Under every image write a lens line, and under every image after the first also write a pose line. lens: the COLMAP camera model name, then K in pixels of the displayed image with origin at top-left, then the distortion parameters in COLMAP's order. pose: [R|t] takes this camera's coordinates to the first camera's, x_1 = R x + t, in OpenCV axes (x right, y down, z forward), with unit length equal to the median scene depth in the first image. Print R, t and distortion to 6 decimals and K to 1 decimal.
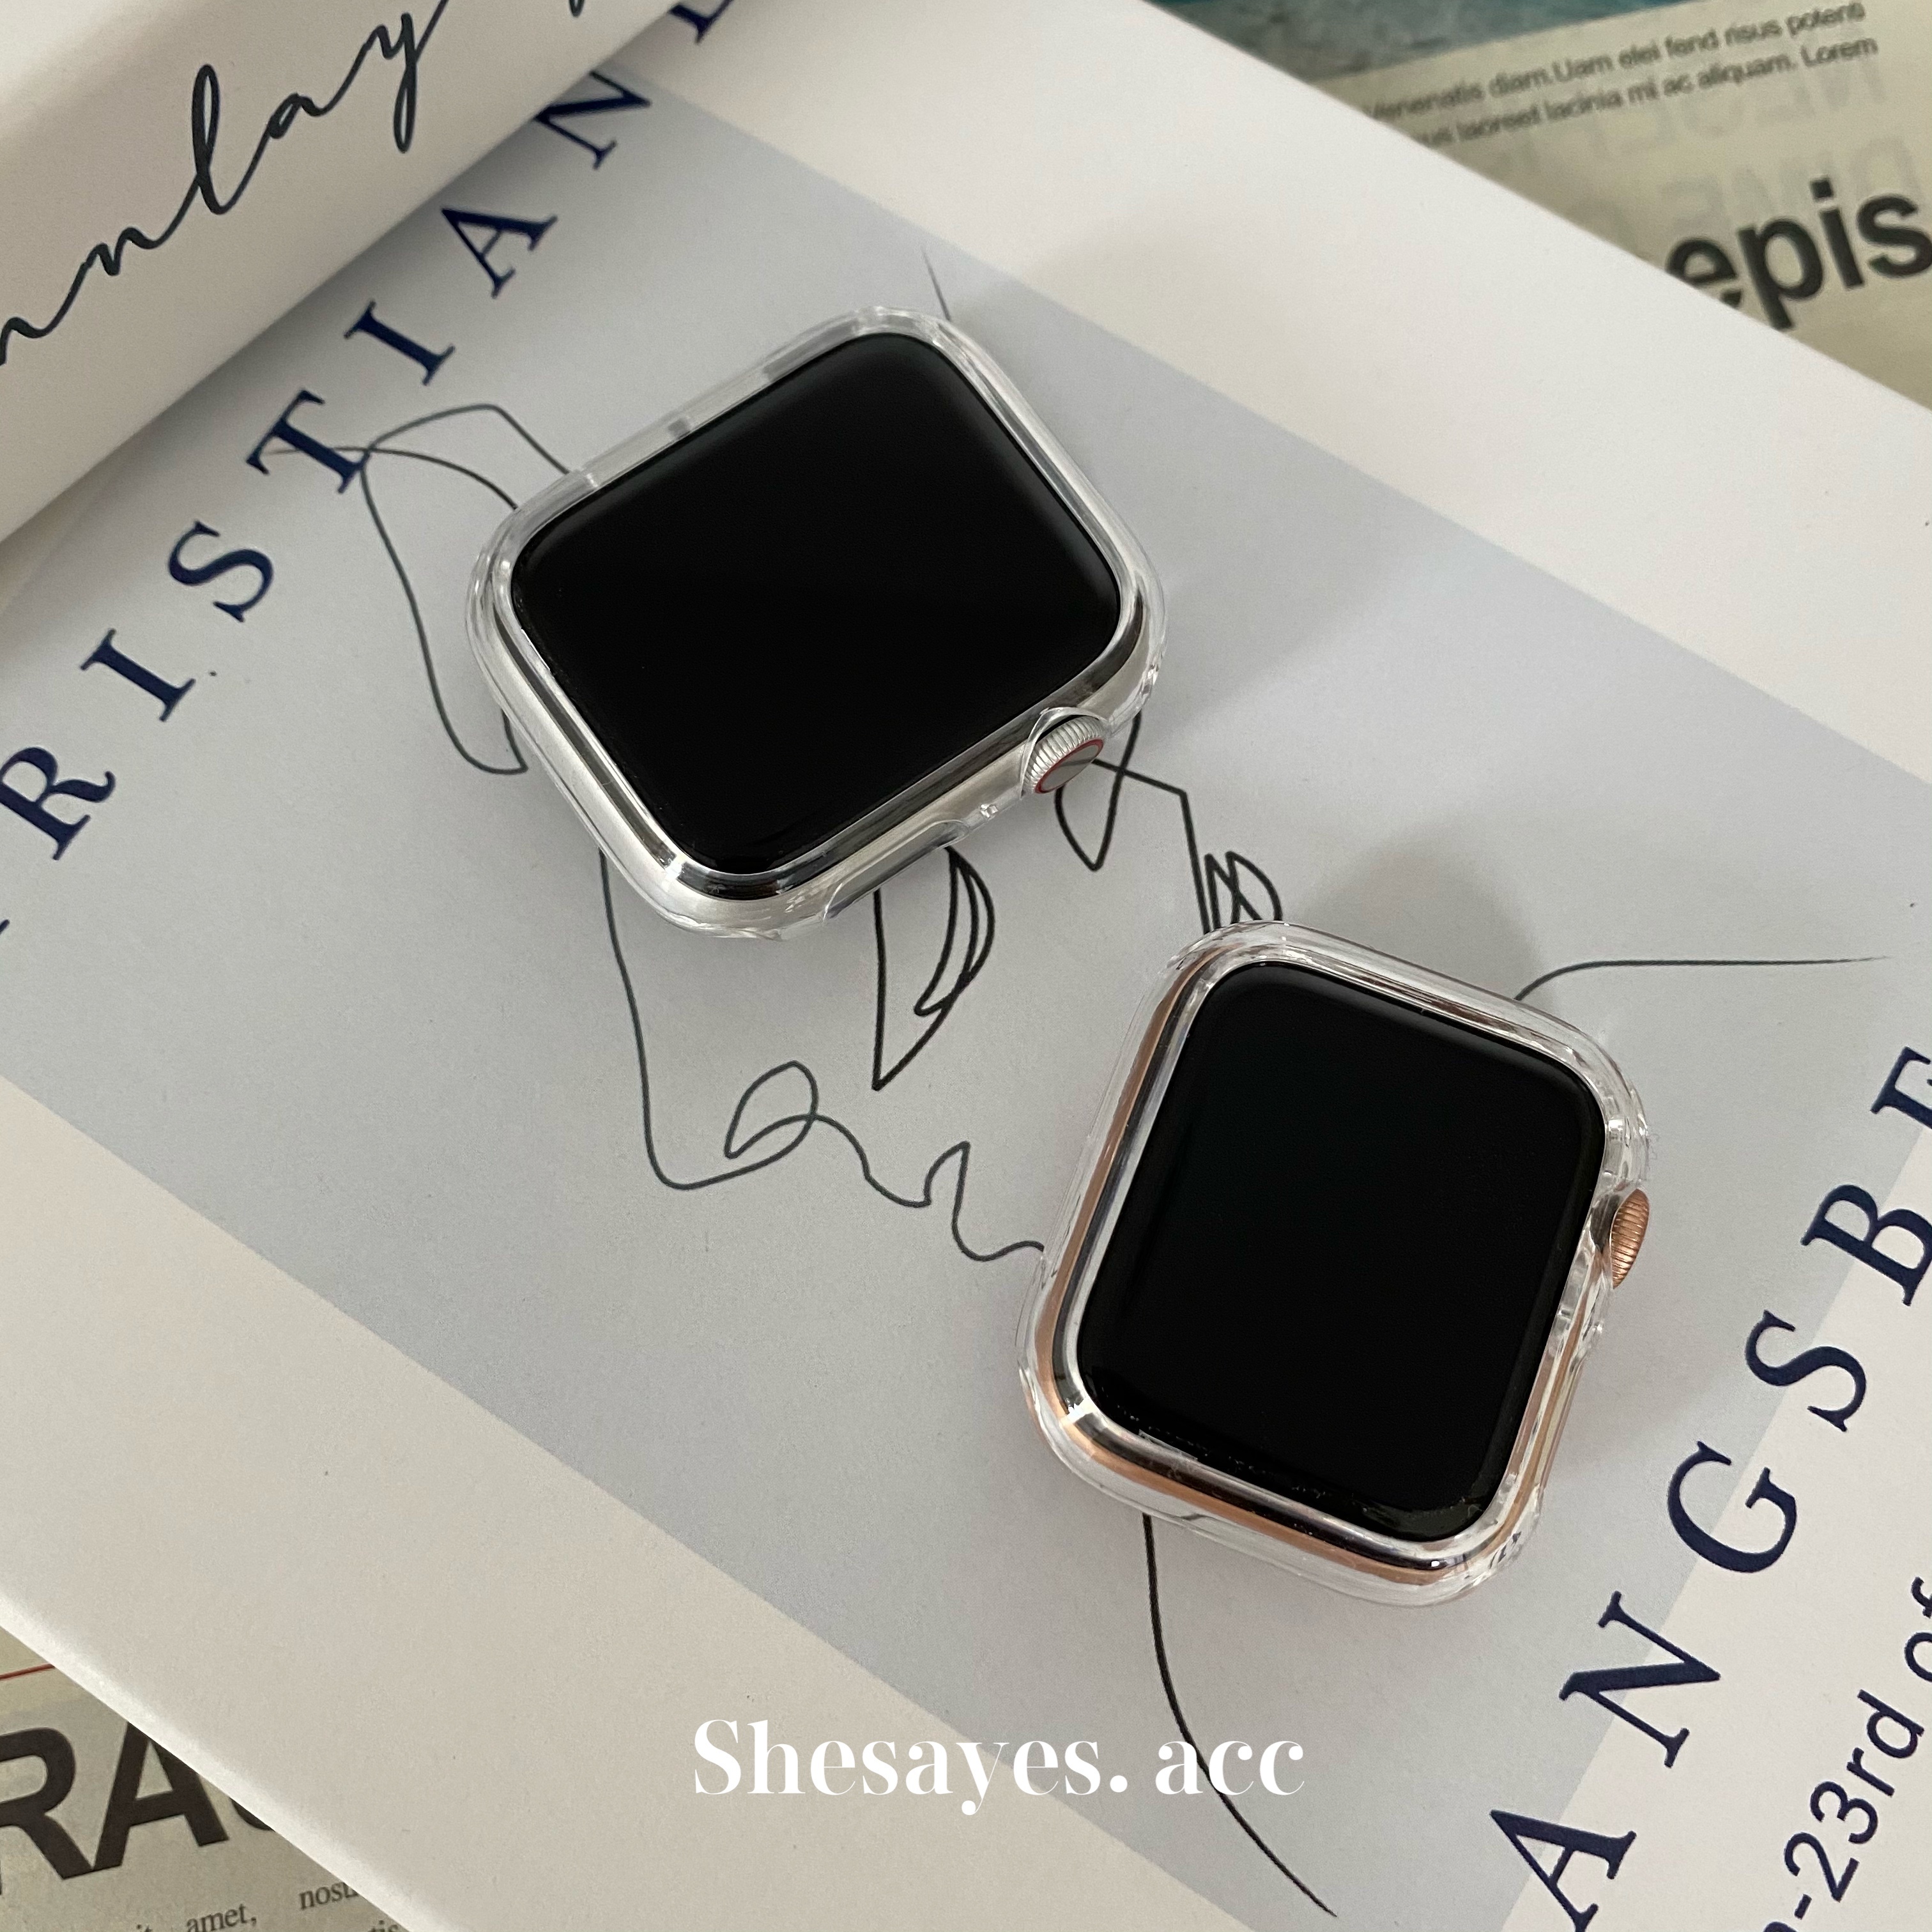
lens RADIAL K [[1993.9, 0, 955.8], [0, 1993.9, 949.4], [0, 0, 1]] dist [-0.019238, 0.000000]
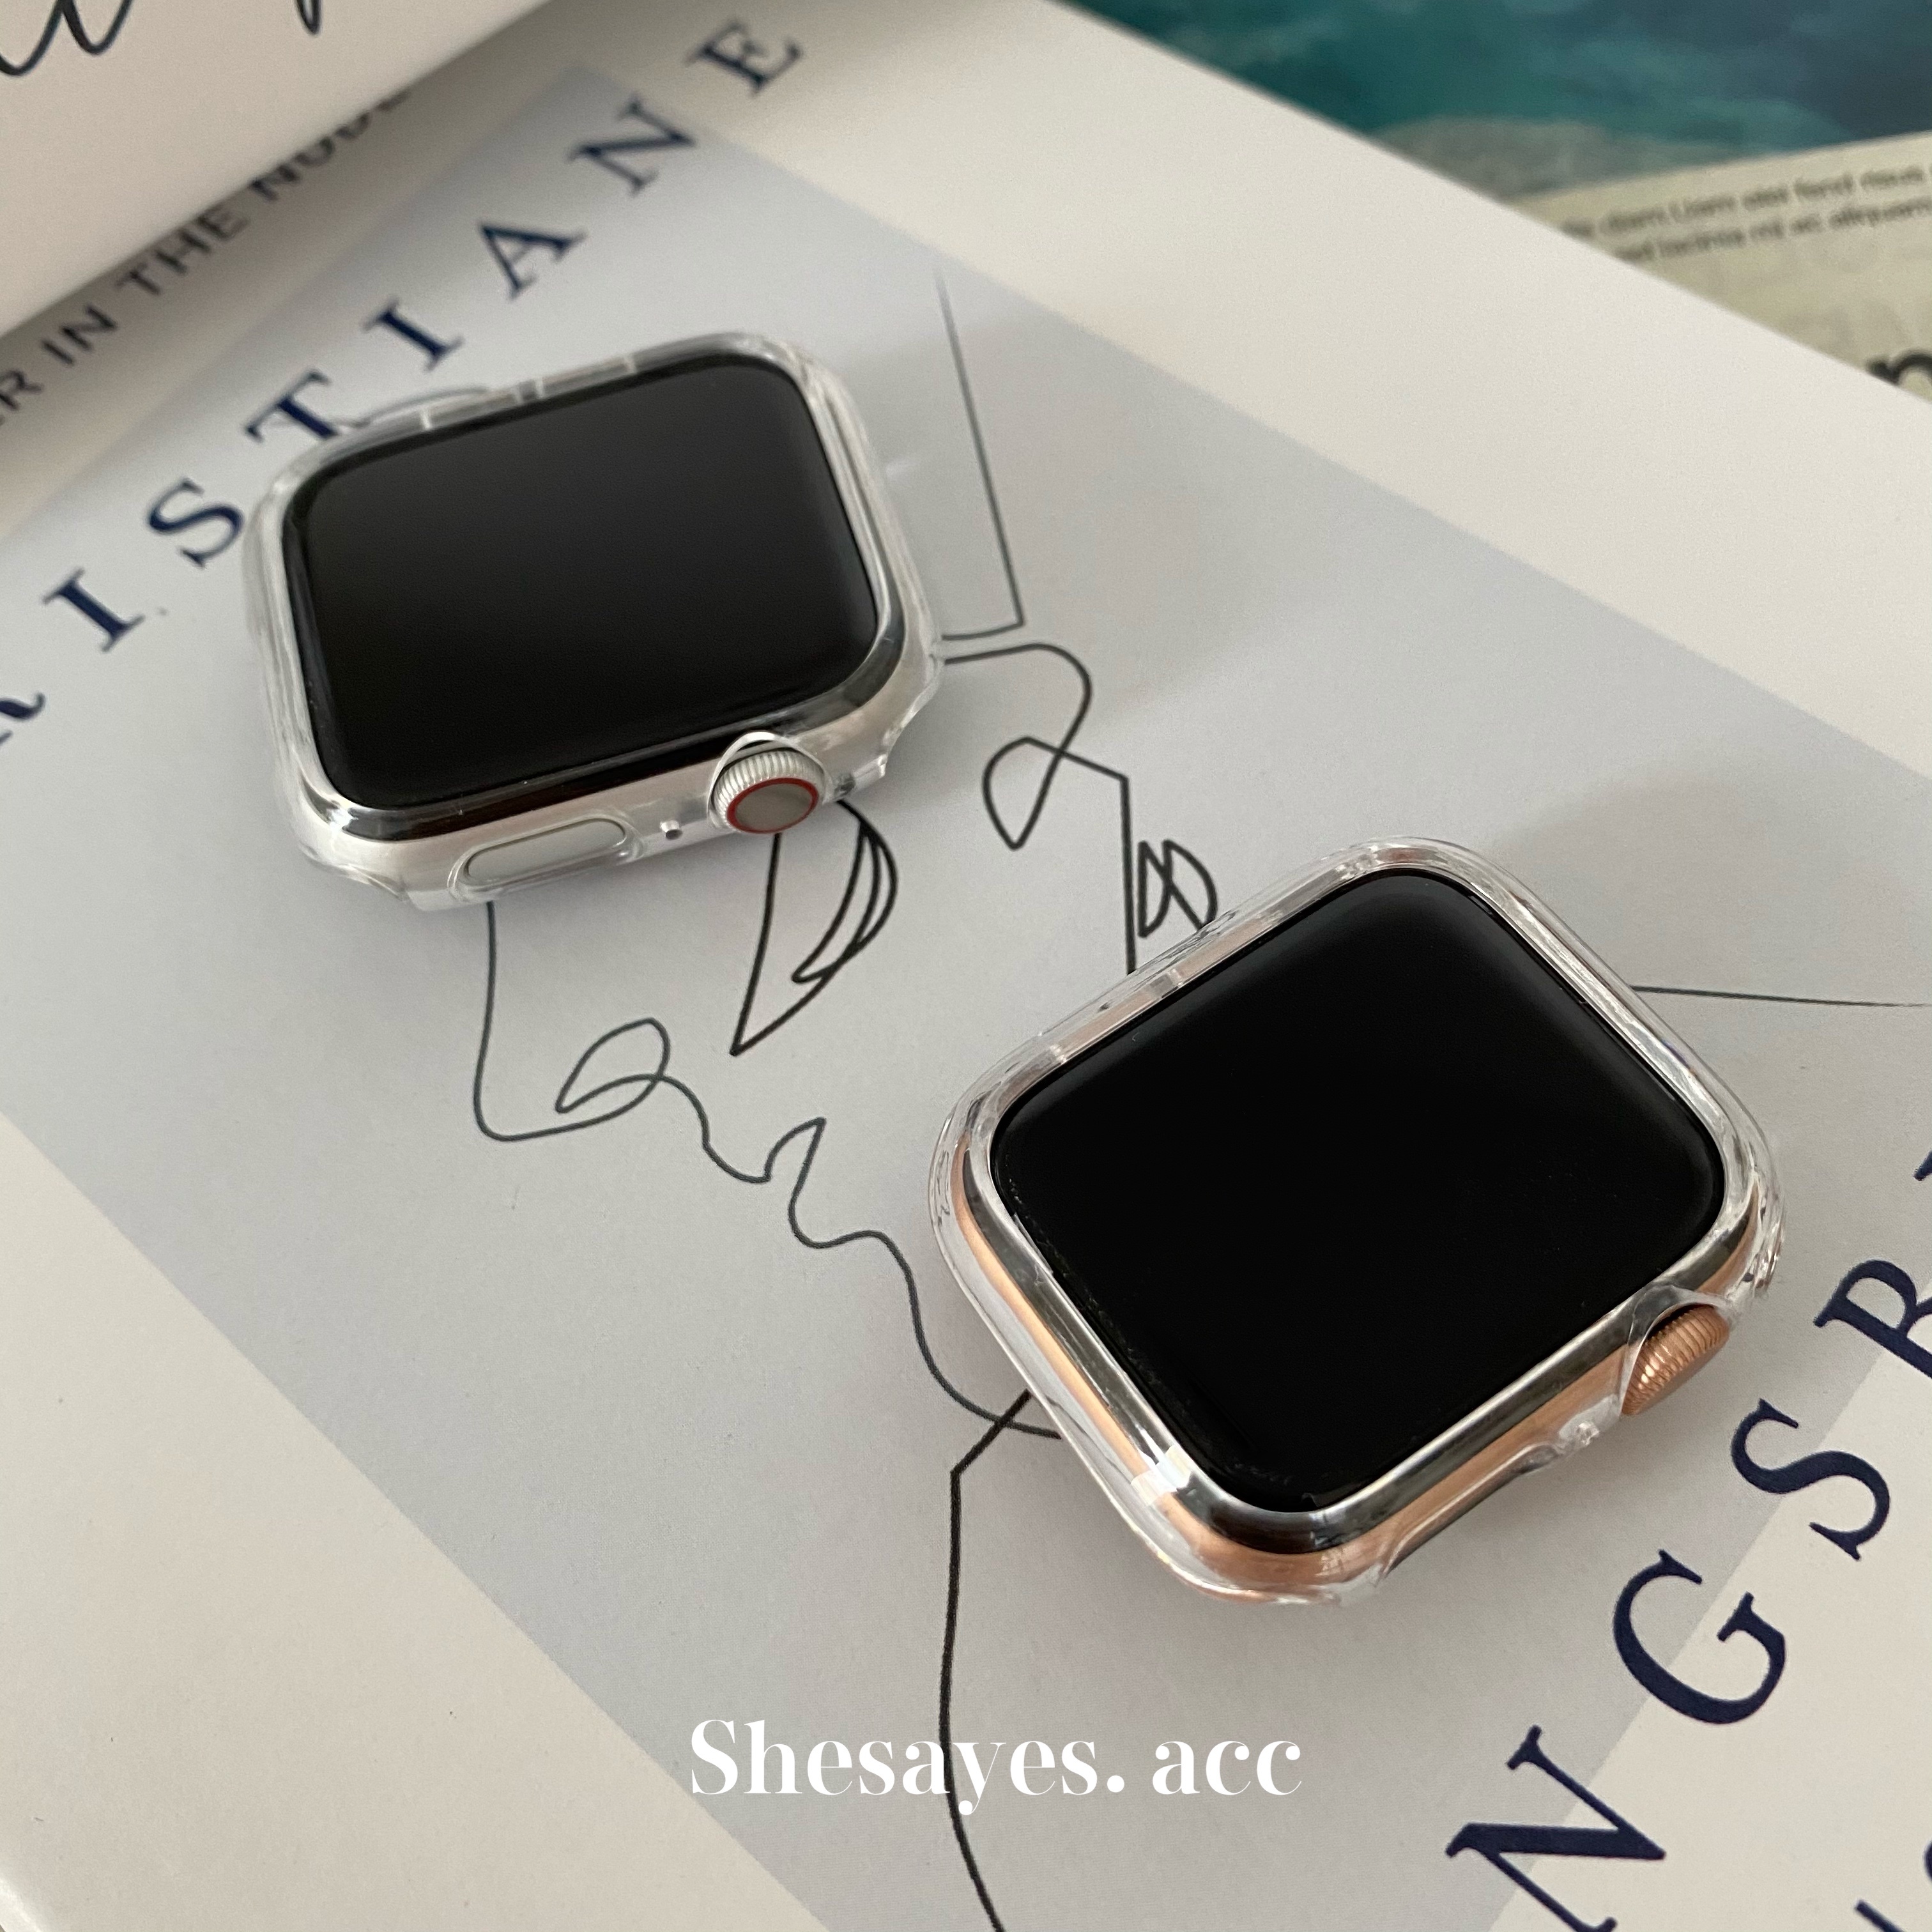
lens RADIAL K [[1993.9, 0, 975.3], [0, 1993.9, 968.4], [0, 0, 1]] dist [-0.019238, 0.000000]
pose [[0.985807, 0.077270, -0.149047, 0.194935], [-0.106863, 0.973517, -0.202101, 0.200228], [0.129483, 0.215161, 0.967957, 0.146825]]
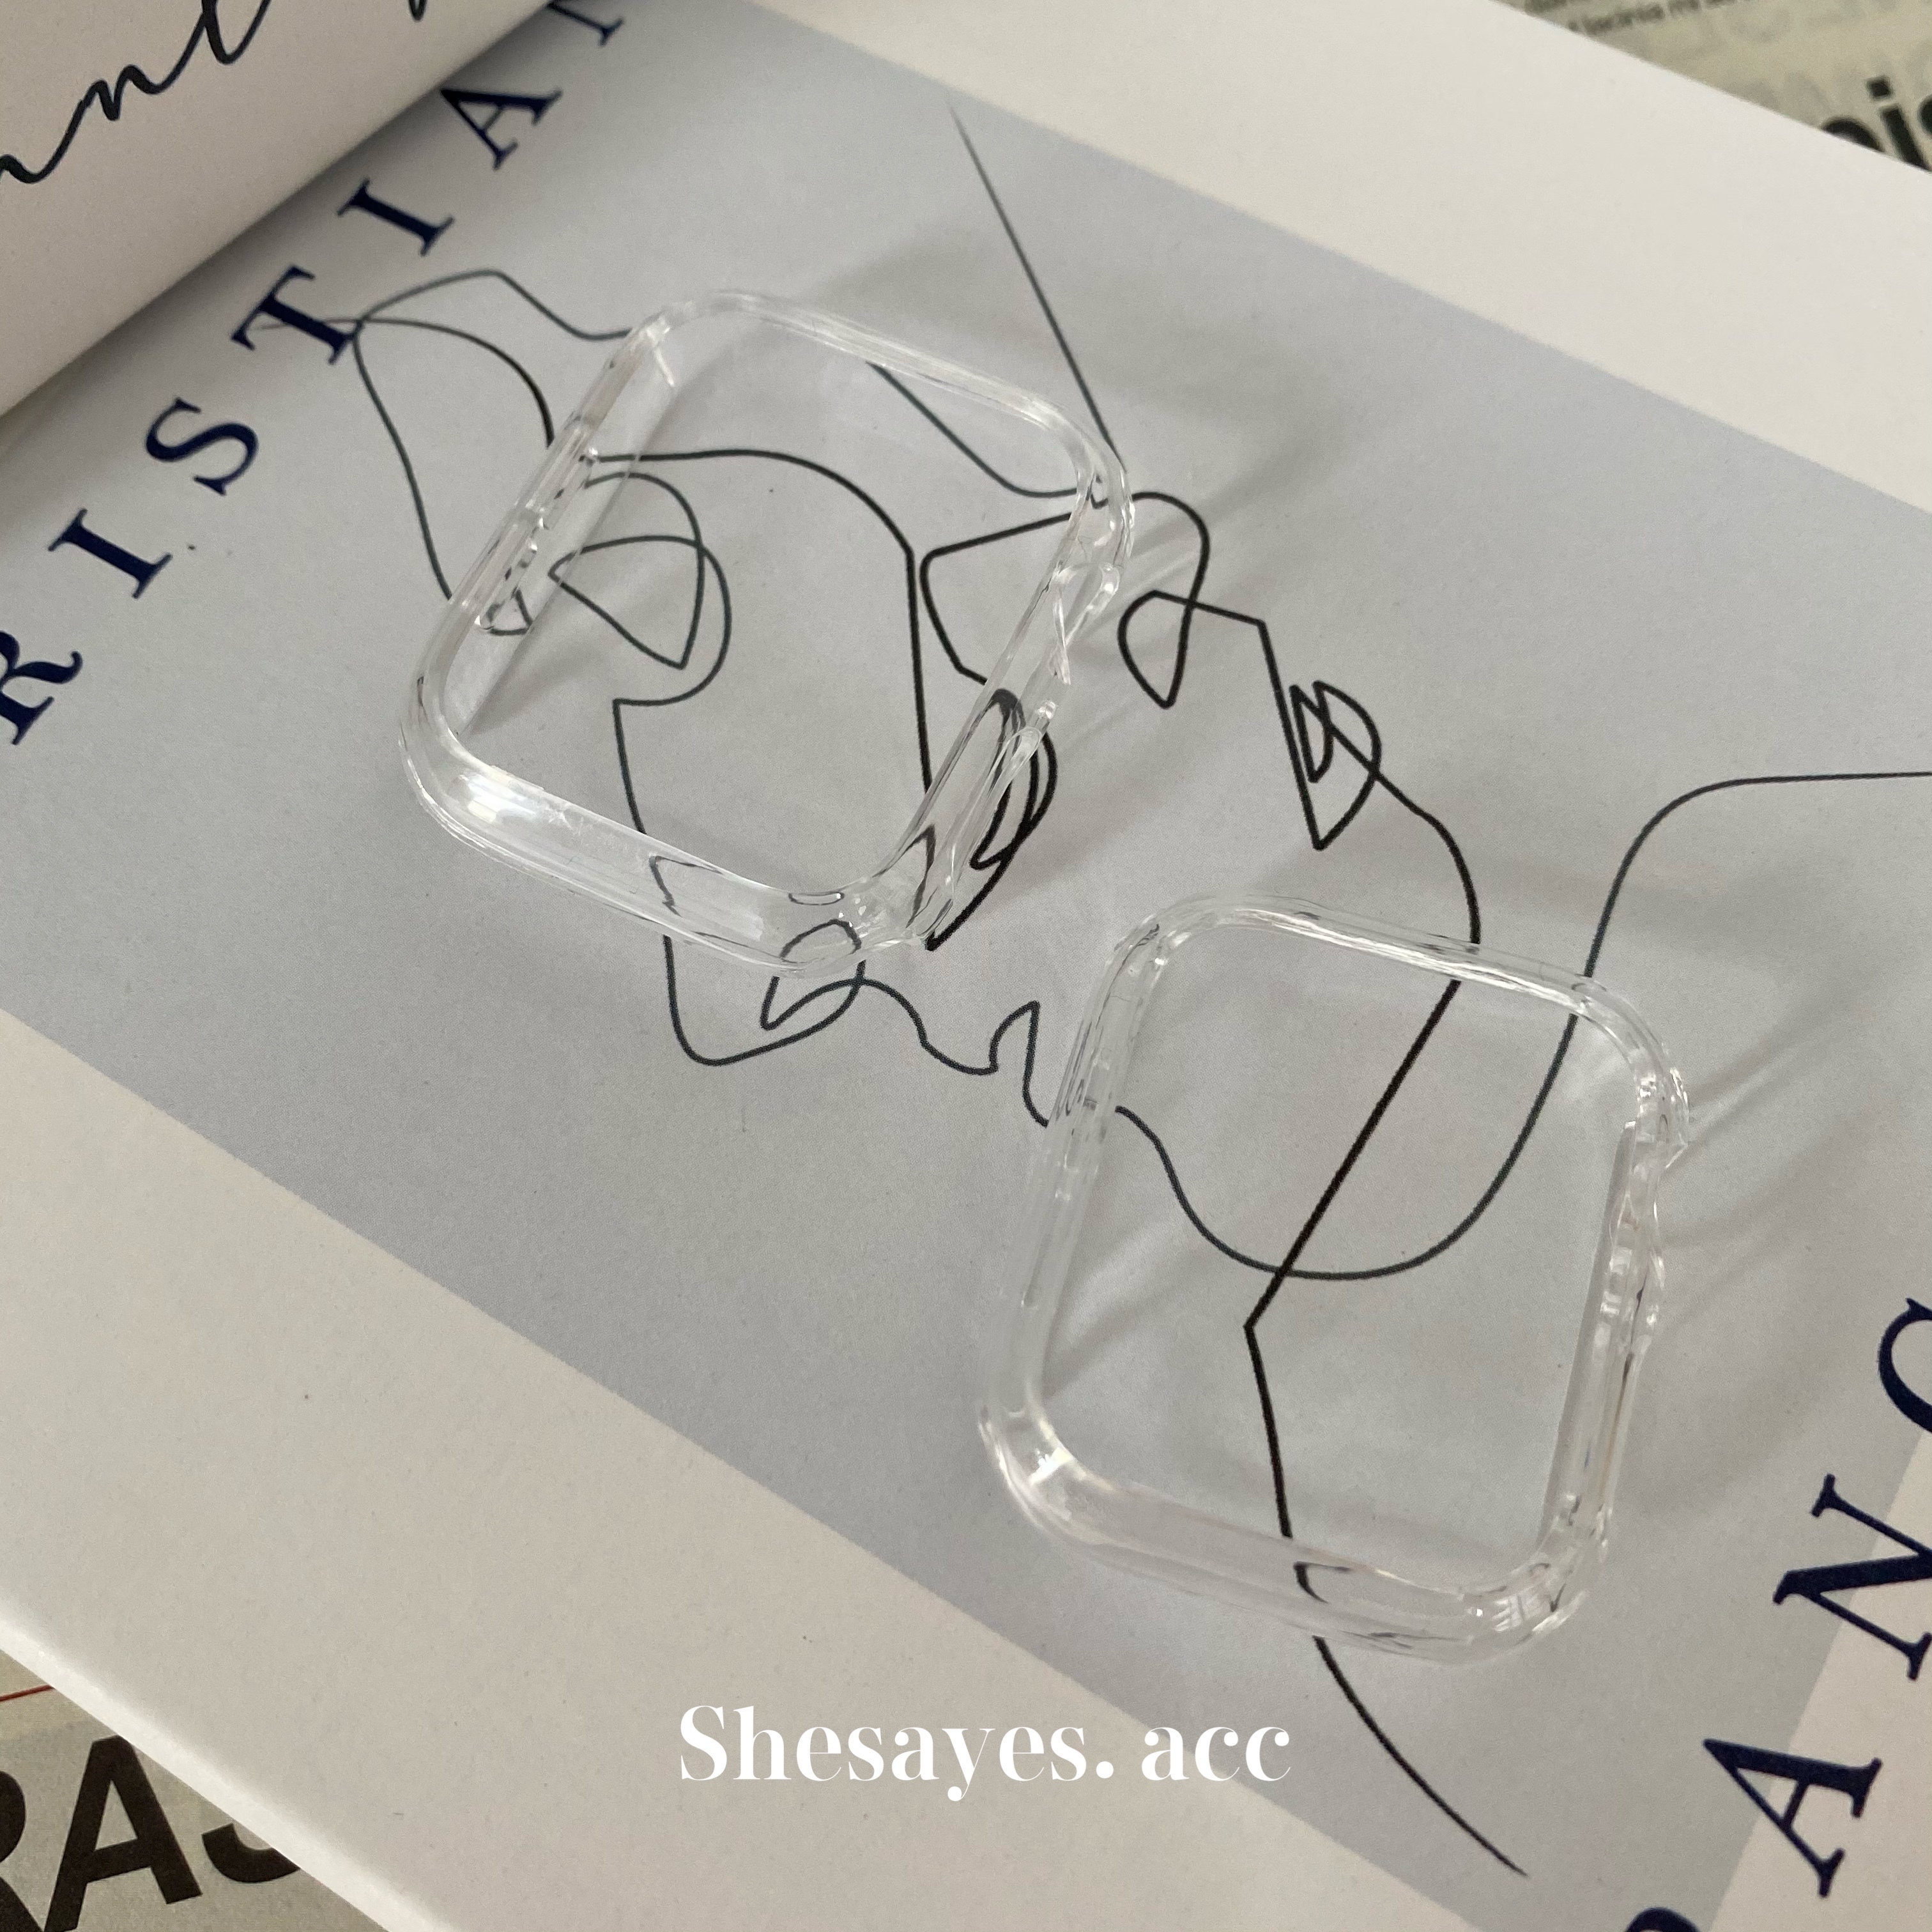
lens RADIAL K [[1993.9, 0, 974.7], [0, 1993.9, 951.5], [0, 0, 1]] dist [-0.019238, 0.000000]
pose [[0.999269, -0.037457, -0.007613, -0.014264], [0.036371, 0.993048, -0.111952, 0.170804], [0.011753, 0.111593, 0.993684, 0.123982]]
